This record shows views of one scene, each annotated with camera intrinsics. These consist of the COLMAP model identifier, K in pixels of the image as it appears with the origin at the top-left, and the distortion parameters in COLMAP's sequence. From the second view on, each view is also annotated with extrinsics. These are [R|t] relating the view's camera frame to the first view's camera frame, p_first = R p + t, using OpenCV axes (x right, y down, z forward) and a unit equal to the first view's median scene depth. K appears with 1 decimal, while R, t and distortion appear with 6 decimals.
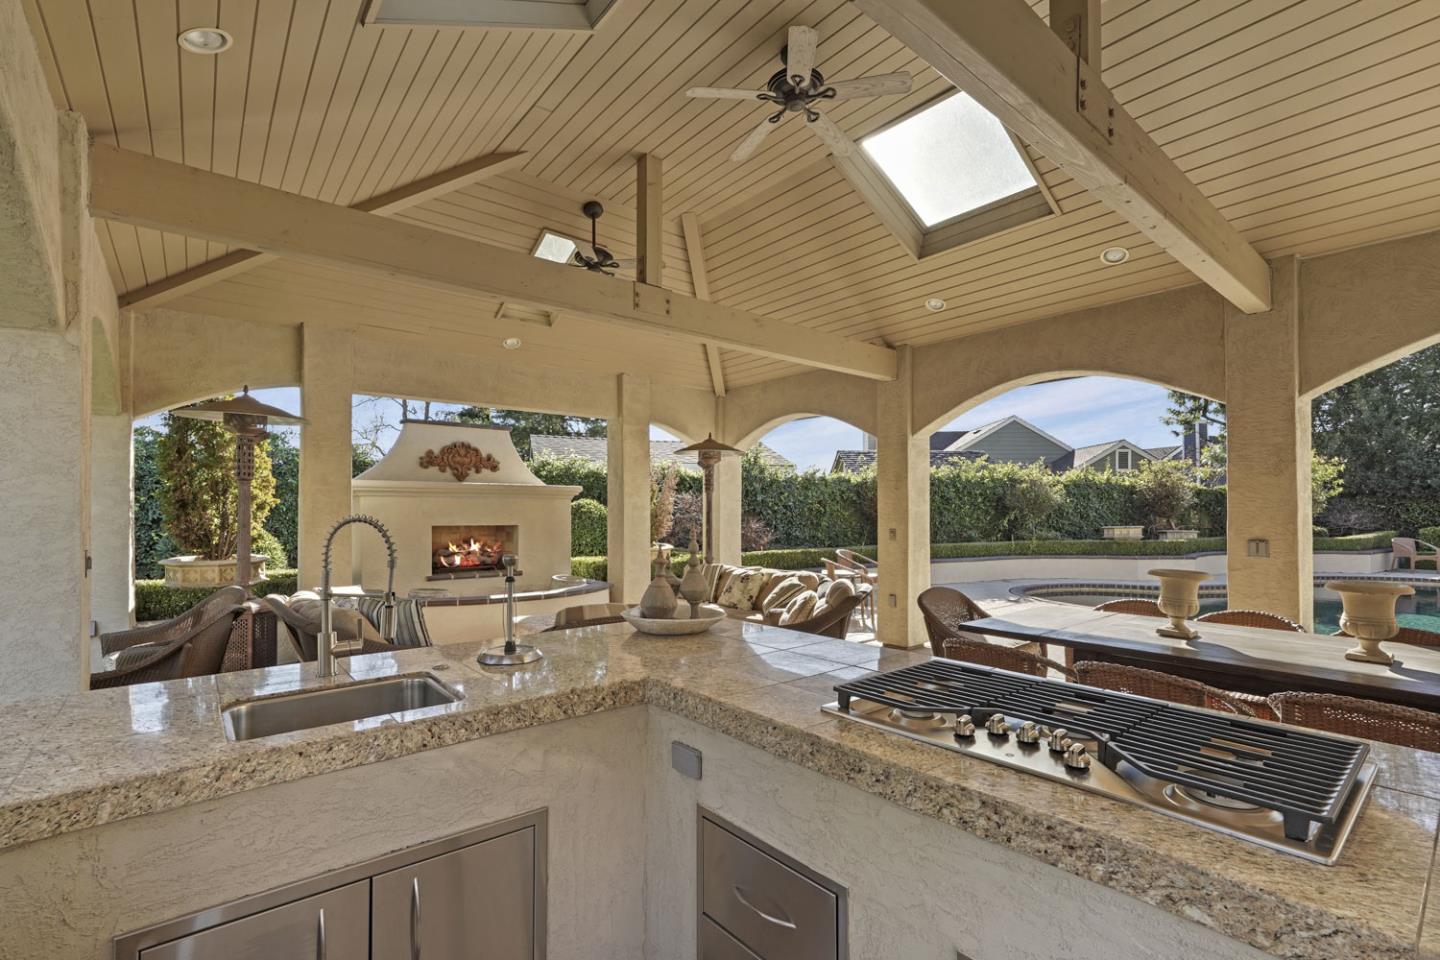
lens RADIAL K [[648.3, 0, 718.4], [0, 648.3, 504.8], [0, 0, 1]] dist [-0.010821, 0.008018]
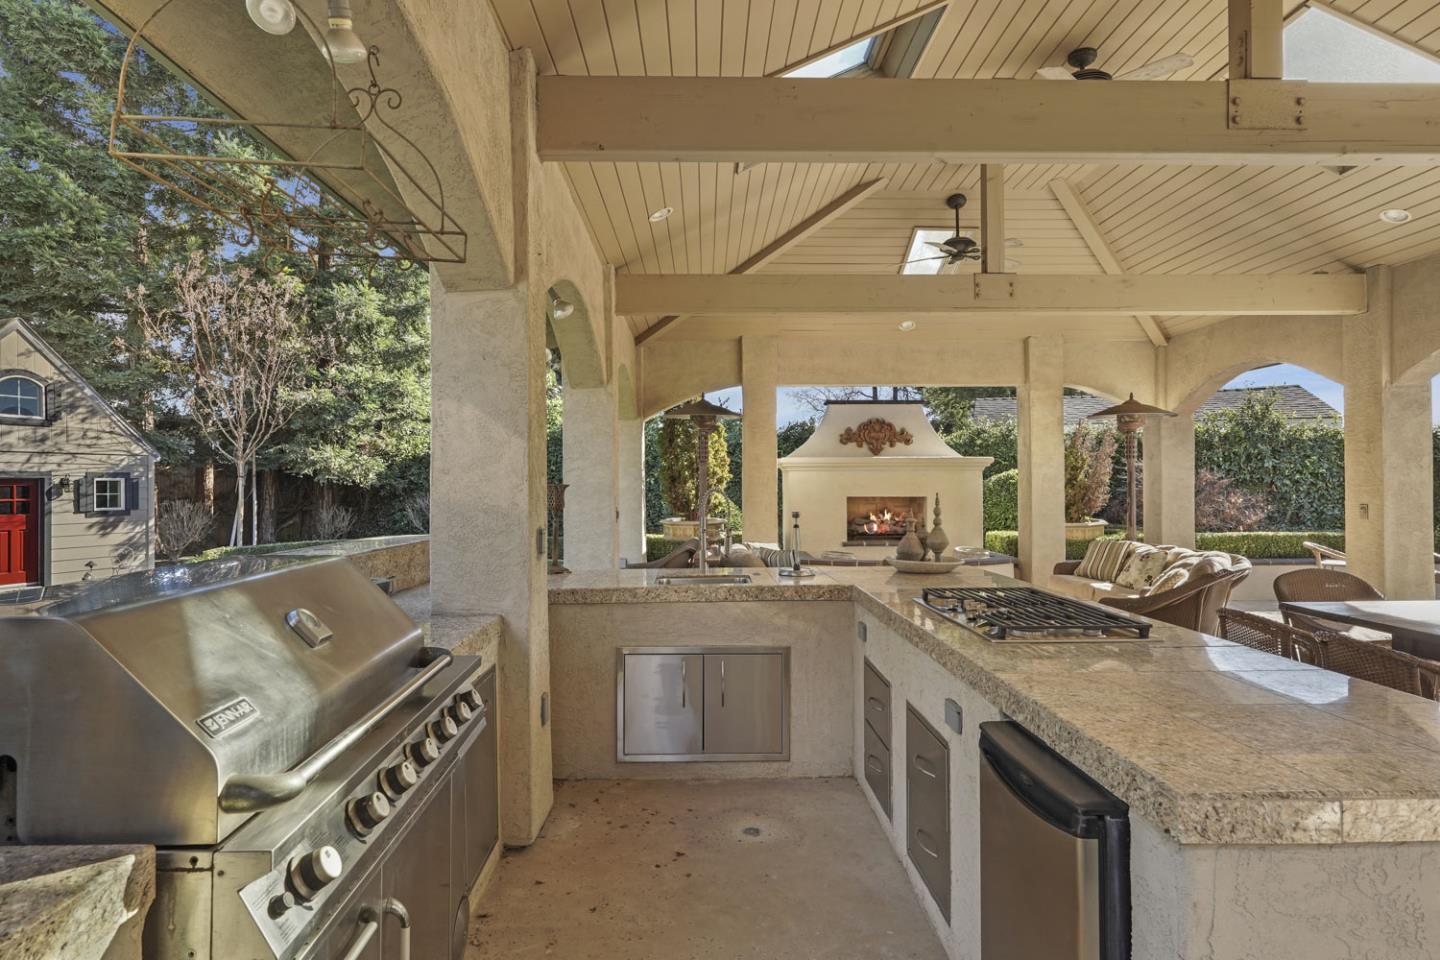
lens RADIAL K [[795.4, 0, 718.3], [0, 795.4, 476.7], [0, 0, 1]] dist [0.000926, 0.003882]
pose [[0.786881, -0.009222, -0.617036, 0.259415], [0.011109, 0.999938, -0.000777, -0.003822], [0.617005, -0.006244, 0.786935, -0.239404]]
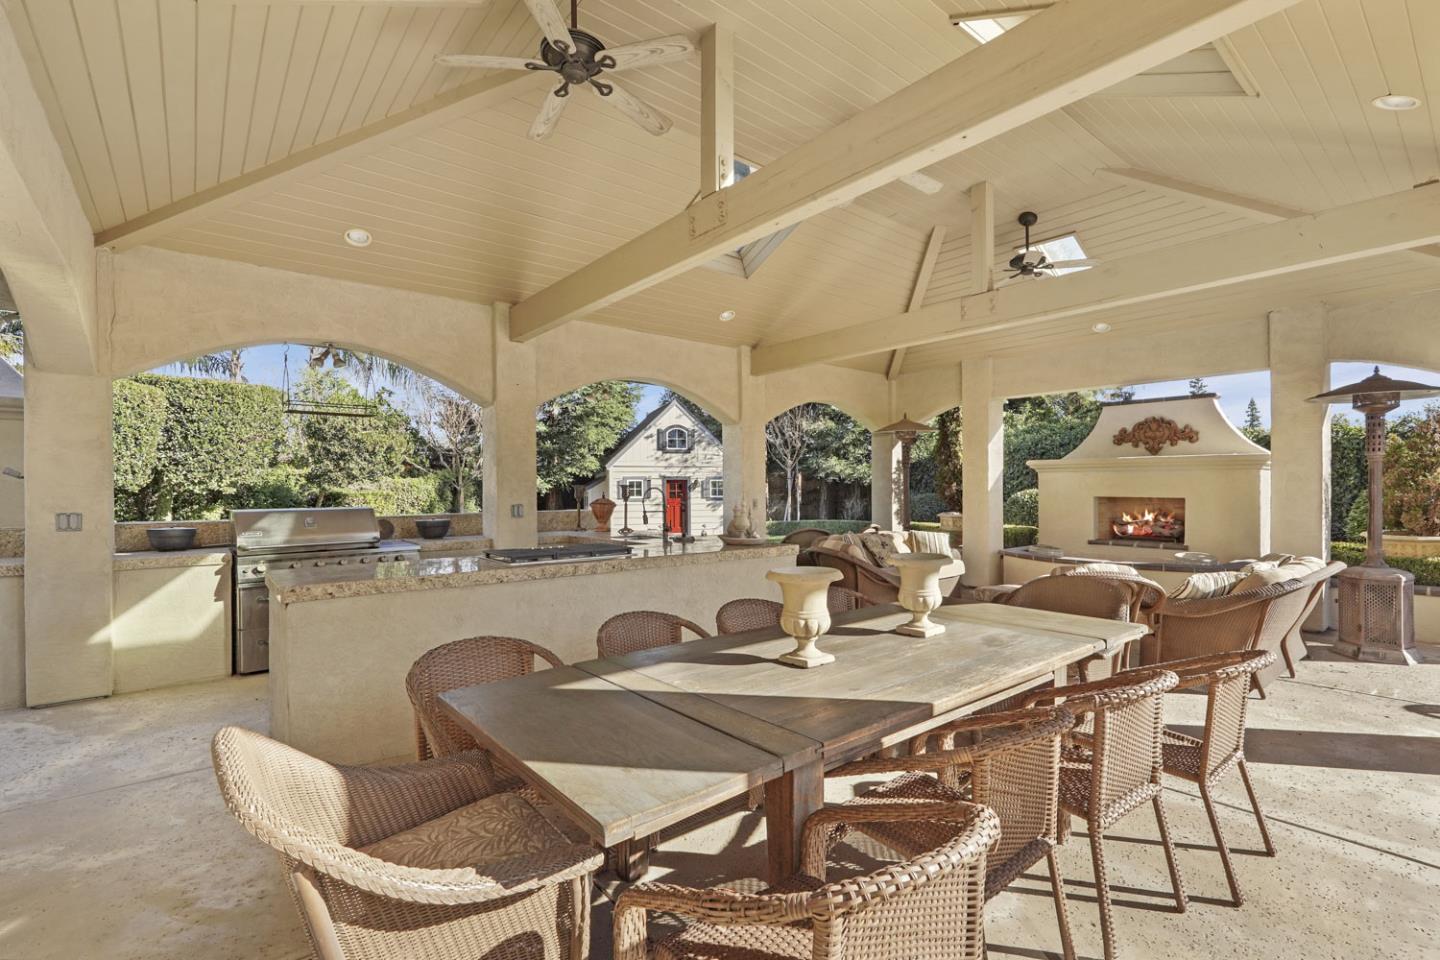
lens RADIAL K [[648.3, 0, 722.4], [0, 648.3, 486.1], [0, 0, 1]] dist [-0.010821, 0.008018]
pose [[-0.001376, 0.002822, -0.999995, 0.808390], [0.012622, 0.999916, 0.002804, 0.002587], [0.999919, -0.012618, -0.001412, 0.397744]]
